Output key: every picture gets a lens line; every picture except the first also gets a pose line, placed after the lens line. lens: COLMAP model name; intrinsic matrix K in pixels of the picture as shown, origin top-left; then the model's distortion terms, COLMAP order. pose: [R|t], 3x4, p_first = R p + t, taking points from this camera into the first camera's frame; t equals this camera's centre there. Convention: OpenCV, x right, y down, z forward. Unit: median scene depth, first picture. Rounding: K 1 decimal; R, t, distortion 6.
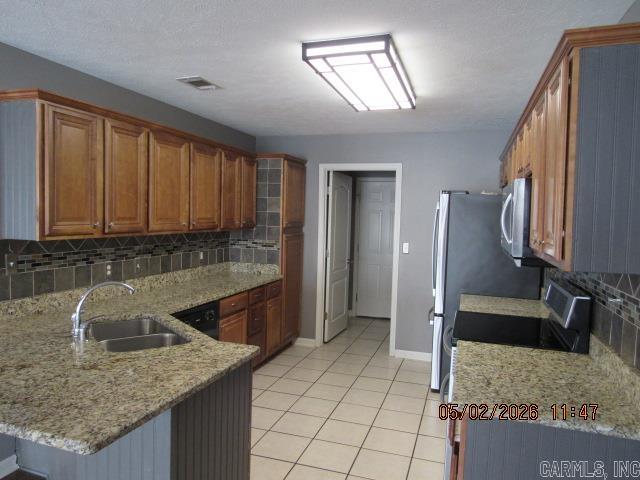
lens RADIAL K [[453.0, 0, 319.2], [0, 453.0, 240.4], [0, 0, 1]] dist [-0.027199, 0.007554]
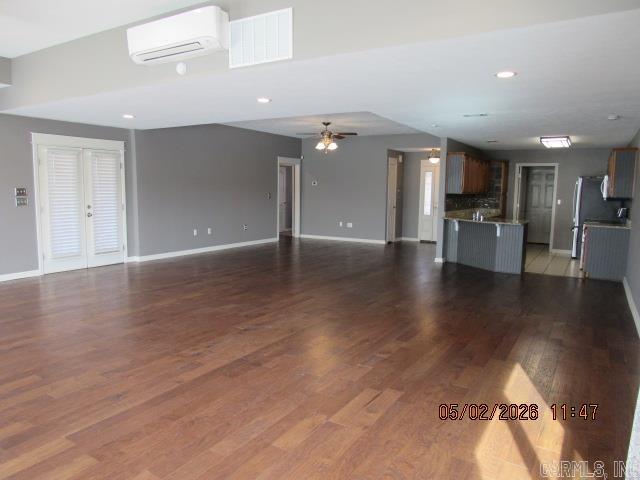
lens RADIAL K [[453.0, 0, 317.2], [0, 453.0, 240.7], [0, 0, 1]] dist [-0.027199, 0.007554]
pose [[0.972471, 0.018953, -0.232253, -0.450979], [-0.005976, 0.998387, 0.056452, 0.089969], [0.232948, -0.053510, 0.971016, -1.429160]]
